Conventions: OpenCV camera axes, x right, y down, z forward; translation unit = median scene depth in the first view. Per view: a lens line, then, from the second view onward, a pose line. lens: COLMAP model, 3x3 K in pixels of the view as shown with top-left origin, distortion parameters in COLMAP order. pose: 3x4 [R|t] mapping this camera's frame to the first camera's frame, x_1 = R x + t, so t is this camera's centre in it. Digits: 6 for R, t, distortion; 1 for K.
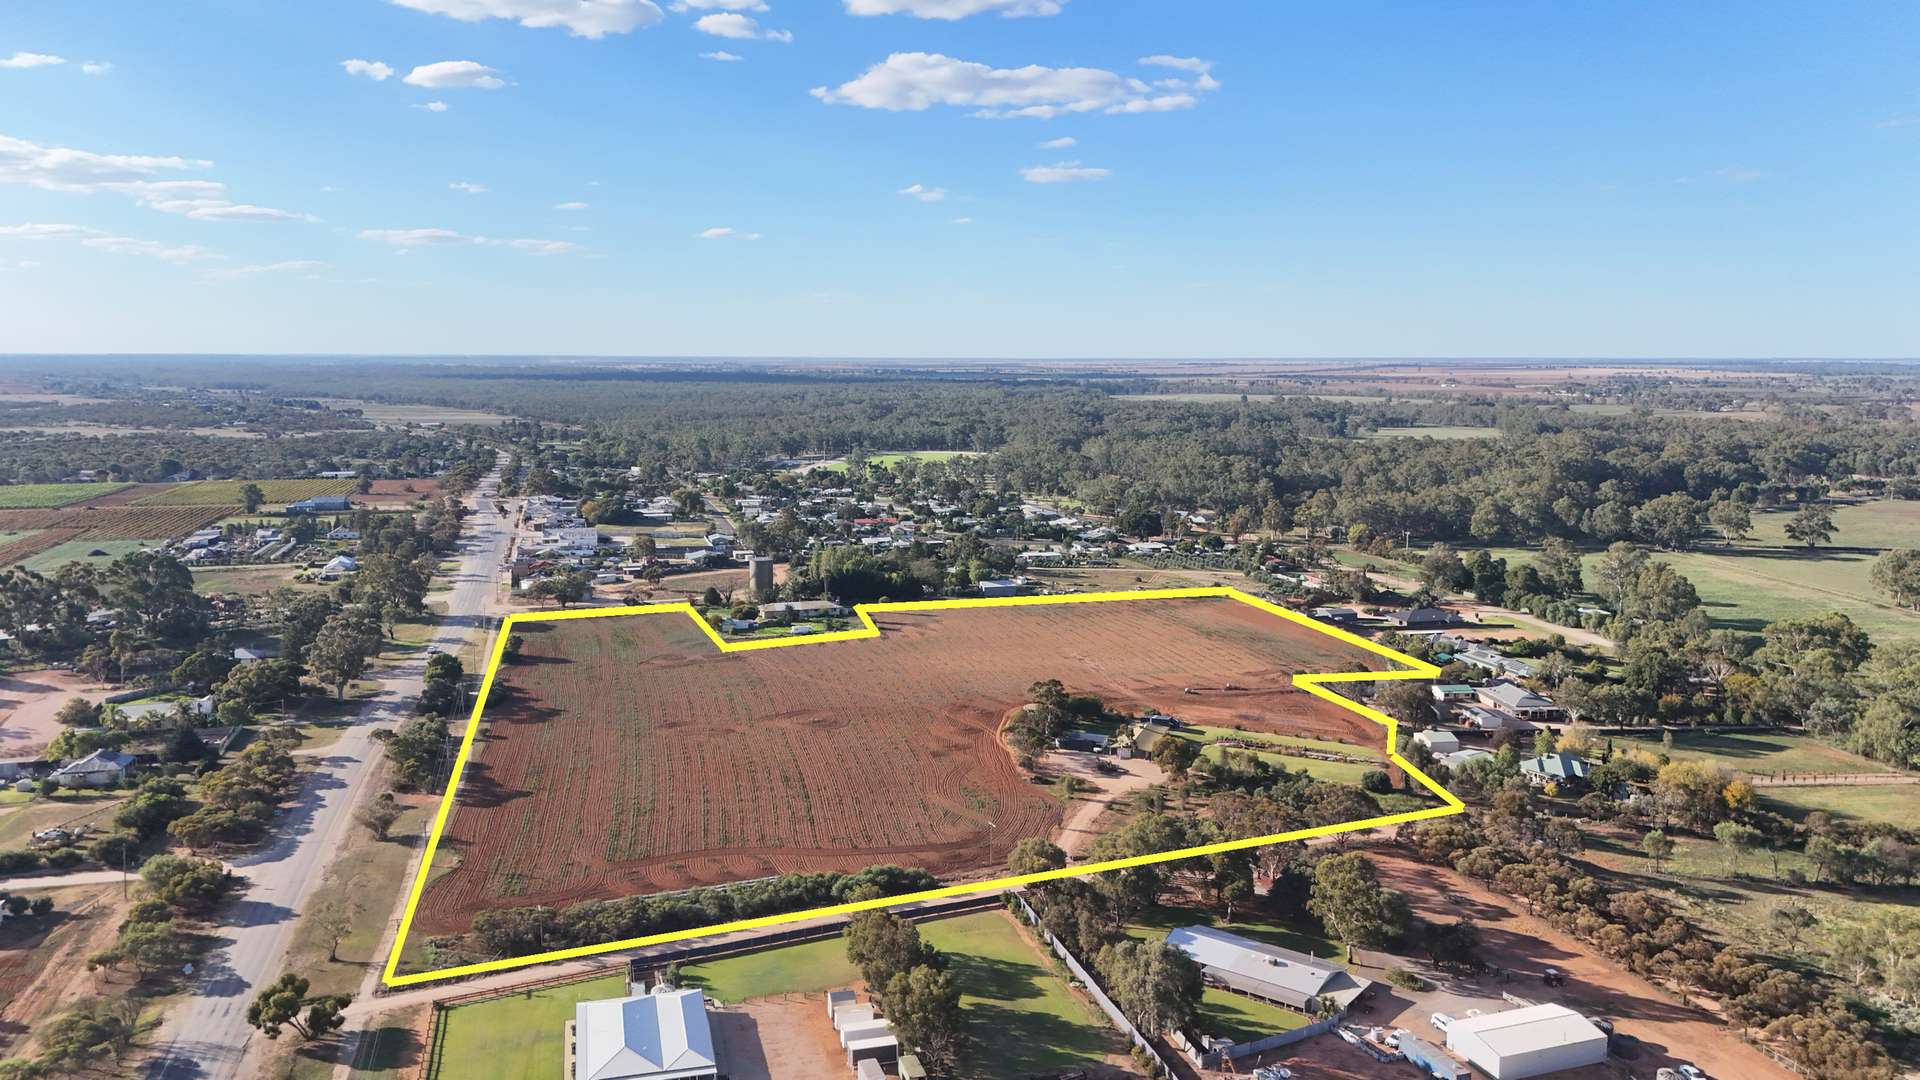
lens RADIAL K [[1413.3, 0, 960.0], [0, 1413.3, 540.0], [0, 0, 1]] dist [0.082901, -0.085787]
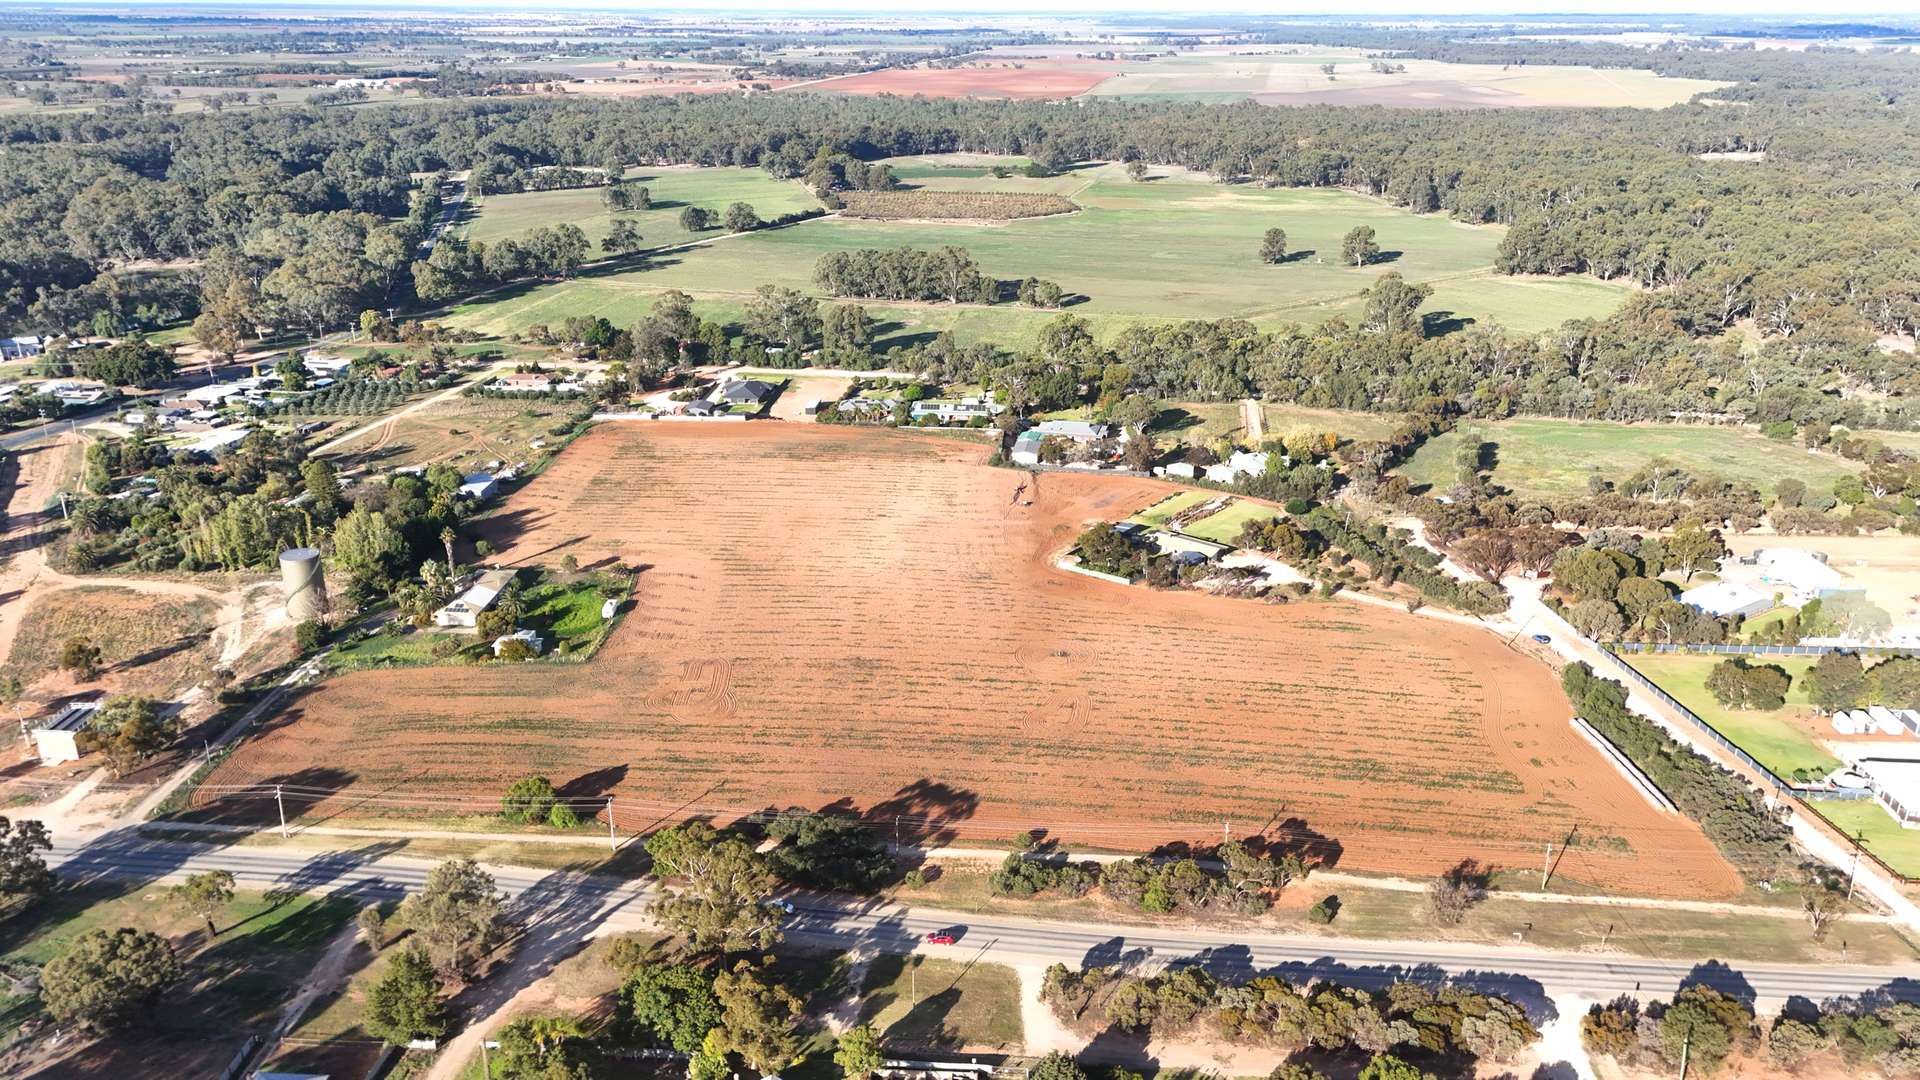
lens RADIAL K [[1413.3, 0, 960.0], [0, 1413.3, 540.0], [0, 0, 1]] dist [0.082901, -0.085787]
pose [[0.329479, -0.336238, 0.882263, -0.949135], [0.123280, 0.941760, 0.312874, -0.243695], [-0.936080, 0.005680, 0.351741, 0.792166]]
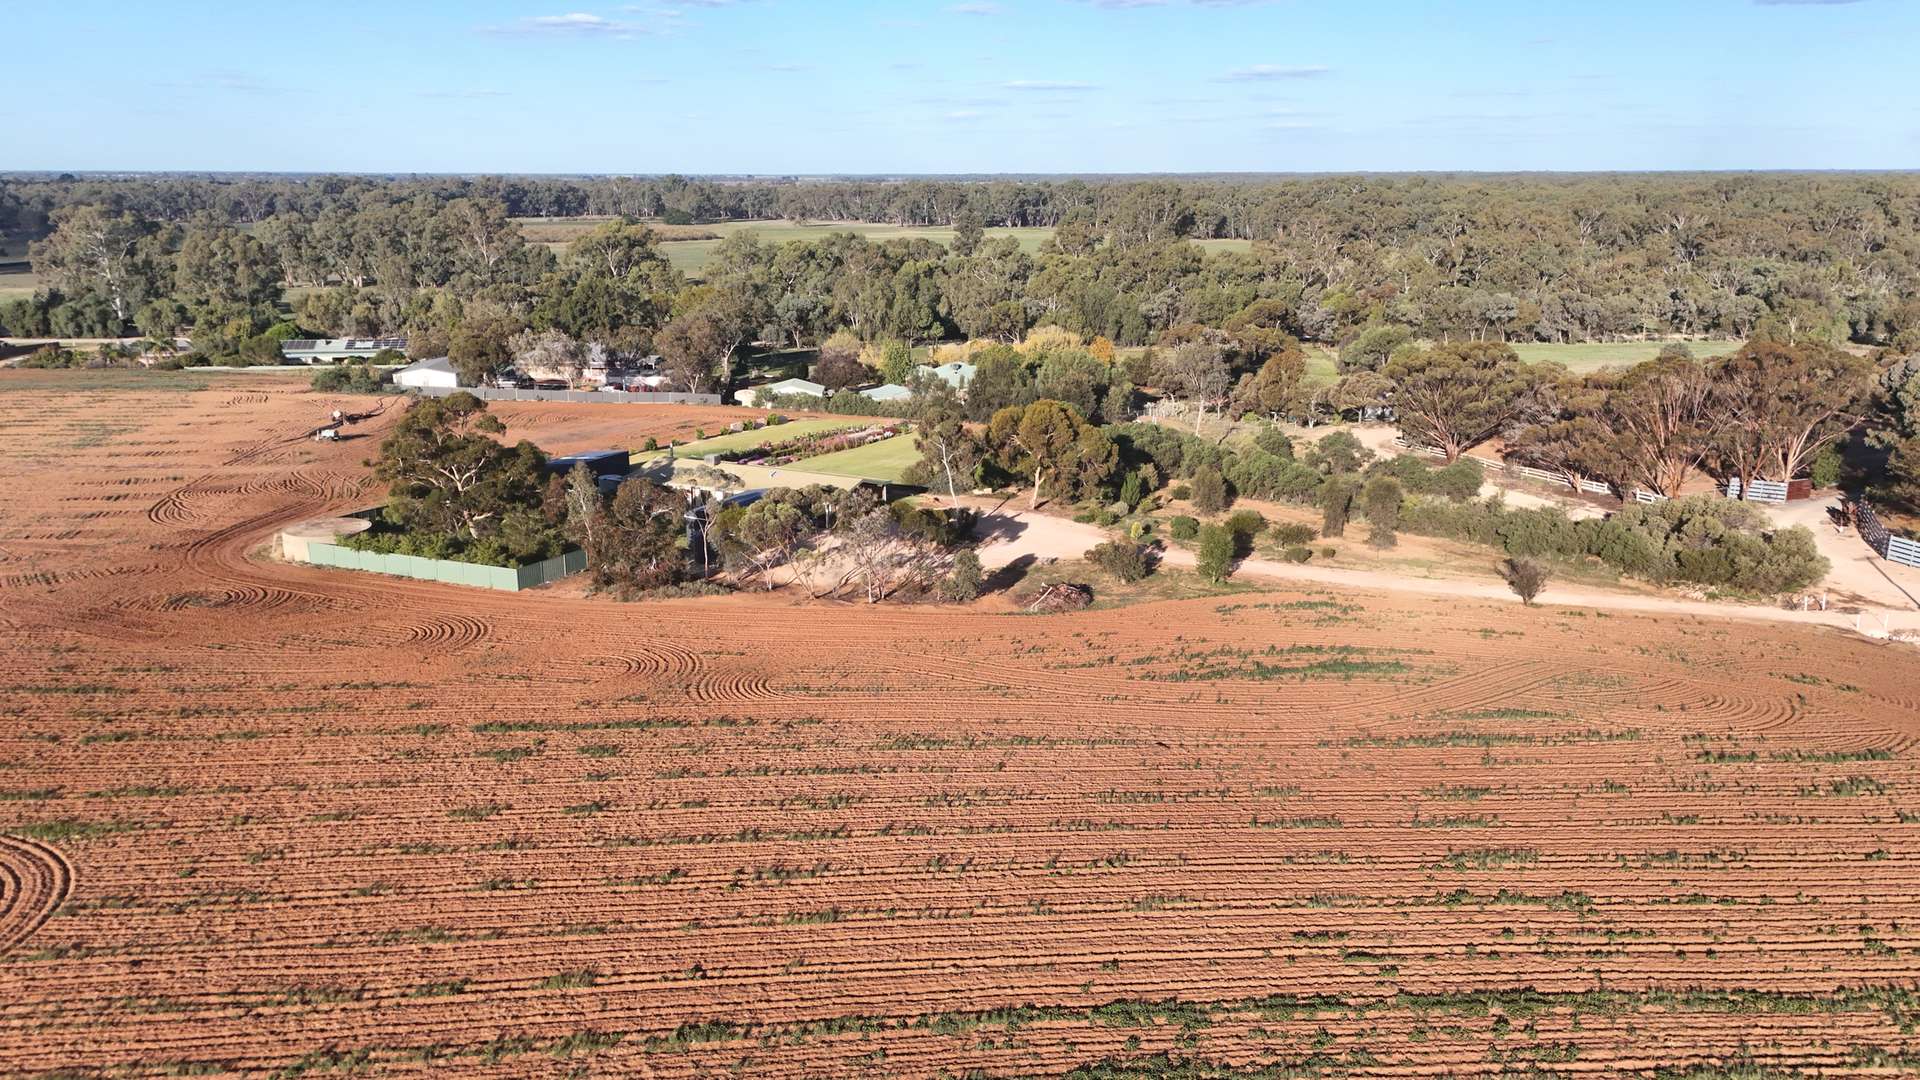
lens RADIAL K [[1413.3, 0, 960.0], [0, 1413.3, 540.0], [0, 0, 1]] dist [0.082901, -0.085787]
pose [[0.128420, -0.253191, 0.958855, -0.229176], [0.133523, 0.962471, 0.236263, 0.076285], [-0.982690, 0.097688, 0.157408, 0.916232]]
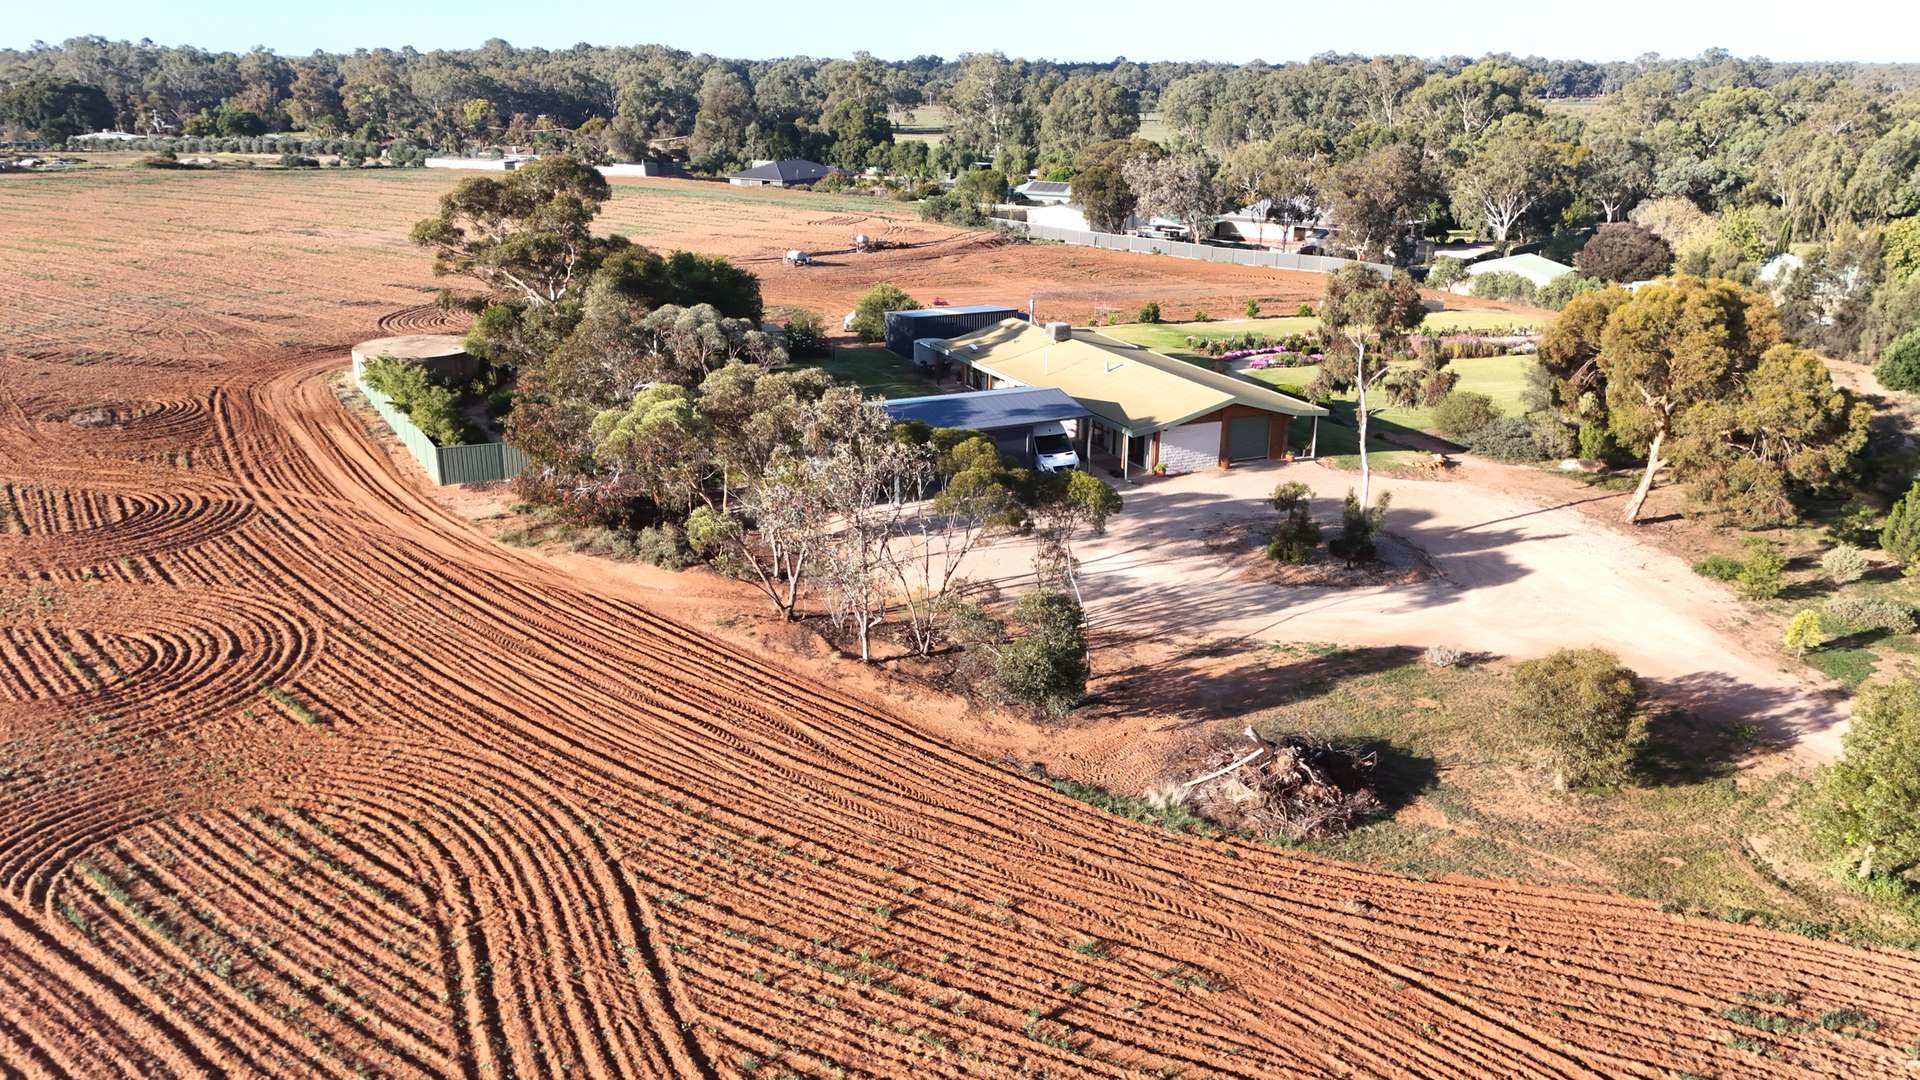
lens RADIAL K [[1425.5, 0, 964.6], [0, 1425.5, 507.1], [0, 0, 1]] dist [0.068744, -0.050978]
pose [[0.722166, -0.205192, 0.660585, -0.030556], [0.089322, 0.974656, 0.205101, 0.116579], [-0.685929, -0.089113, 0.722191, 0.884427]]
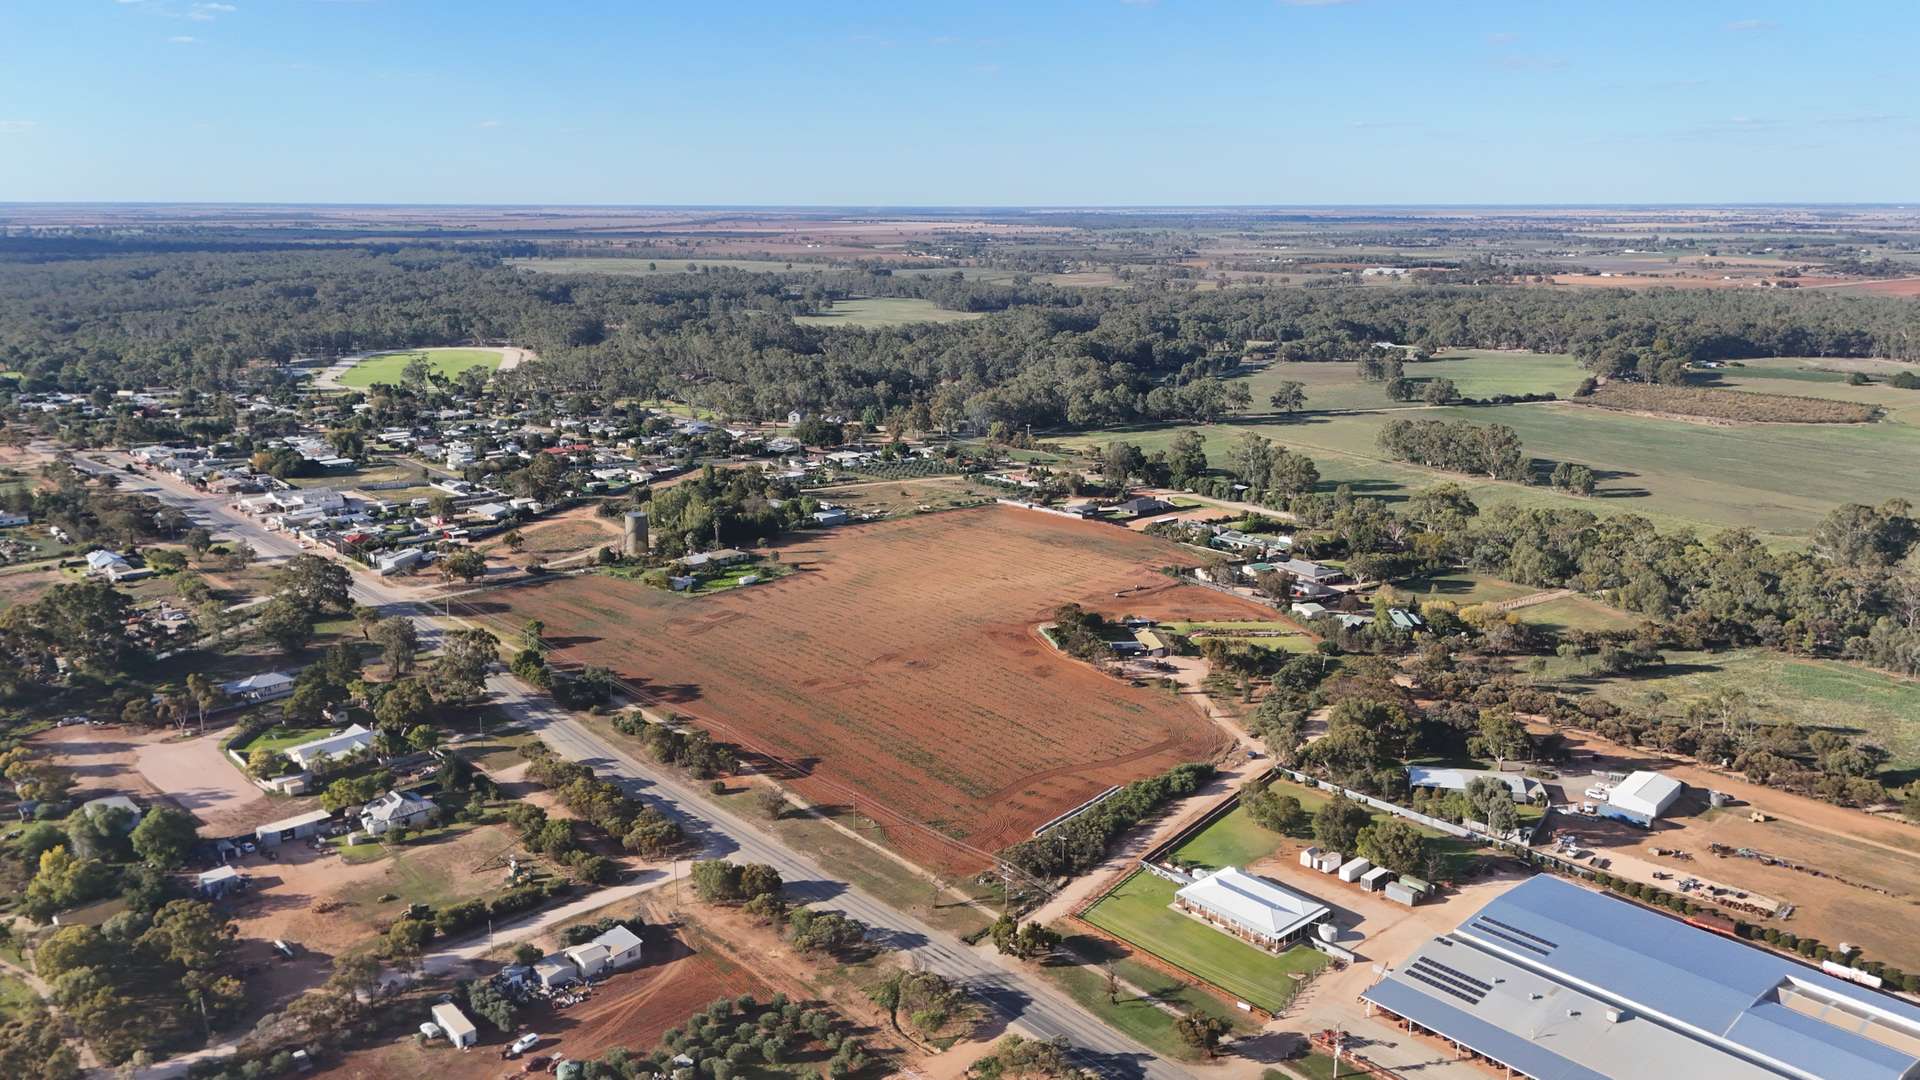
lens RADIAL K [[1413.3, 0, 960.0], [0, 1413.3, 540.0], [0, 0, 1]] dist [0.082901, -0.085787]
pose [[0.890772, -0.109340, 0.441100, -0.621549], [0.062714, 0.990914, 0.118981, -0.123779], [-0.450102, -0.078322, 0.889536, -0.085641]]
